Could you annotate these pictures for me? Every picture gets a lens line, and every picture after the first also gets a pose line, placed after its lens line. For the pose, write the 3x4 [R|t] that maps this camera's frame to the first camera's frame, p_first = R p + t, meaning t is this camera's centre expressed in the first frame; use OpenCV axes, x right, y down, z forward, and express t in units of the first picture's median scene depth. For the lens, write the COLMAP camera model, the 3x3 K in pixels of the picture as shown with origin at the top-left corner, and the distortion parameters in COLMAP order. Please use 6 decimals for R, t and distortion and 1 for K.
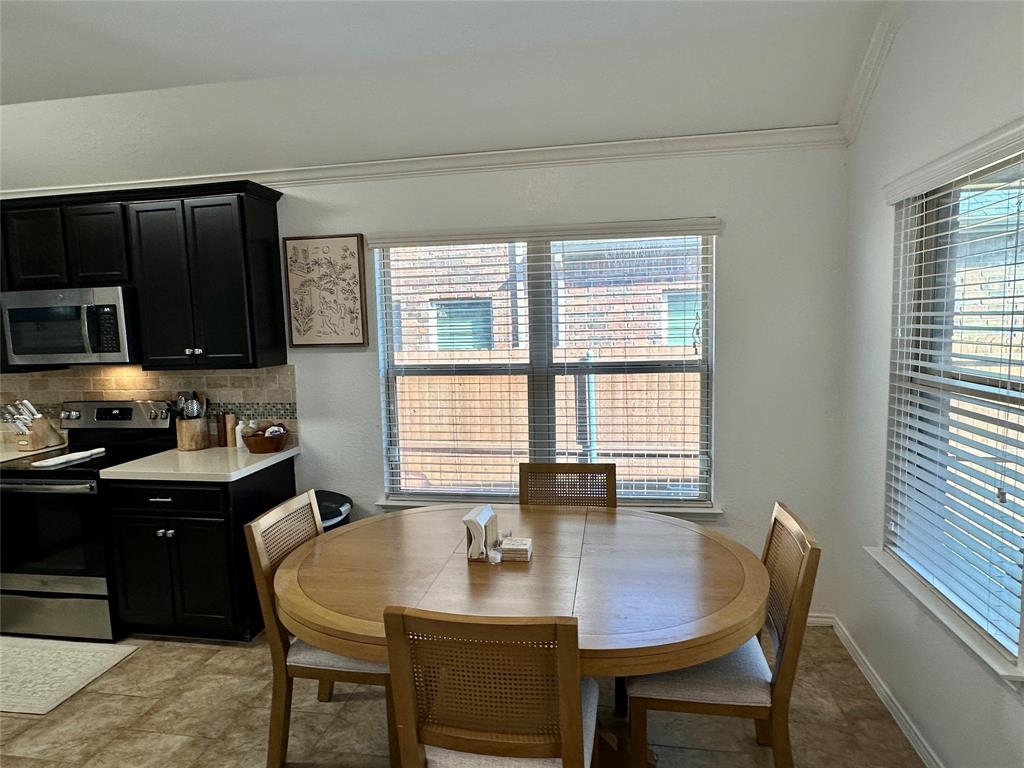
lens RADIAL K [[606.2, 0, 501.7], [0, 606.2, 384.8], [0, 0, 1]] dist [-0.009528, 0.006433]
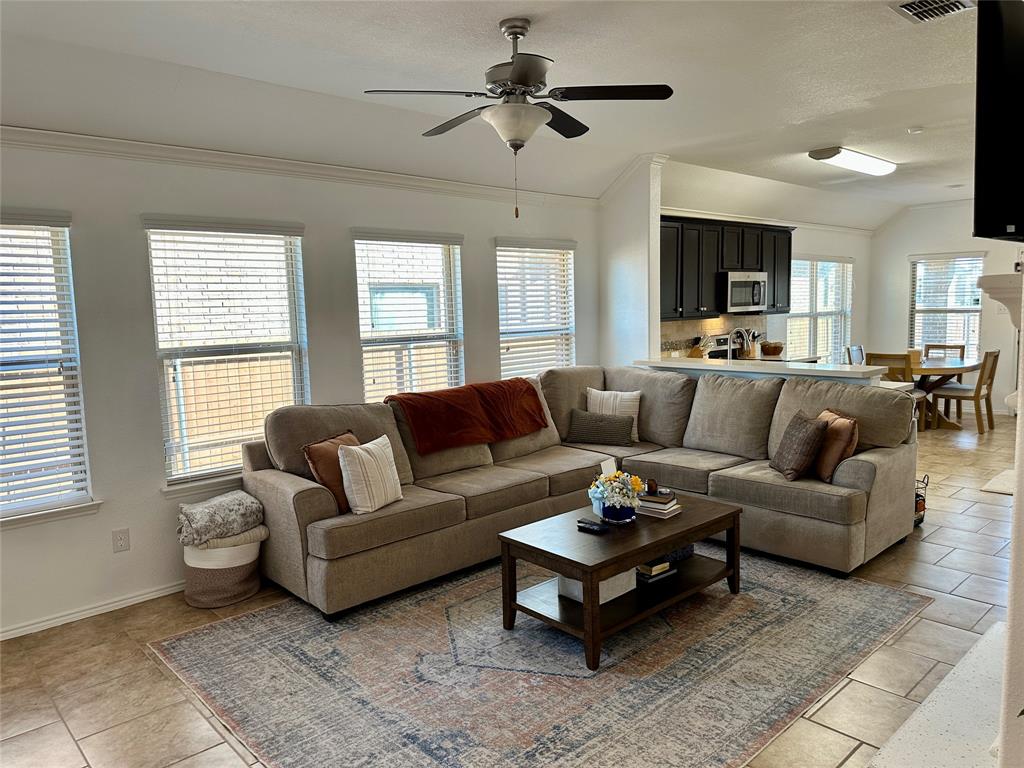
lens RADIAL K [[718.7, 0, 516.4], [0, 718.7, 379.3], [0, 0, 1]] dist [0.071897, -0.083438]
pose [[0.604970, -0.068777, 0.793273, -2.884214], [0.090029, 0.995782, 0.017676, 0.069923], [-0.791143, 0.060724, 0.608610, 0.200364]]
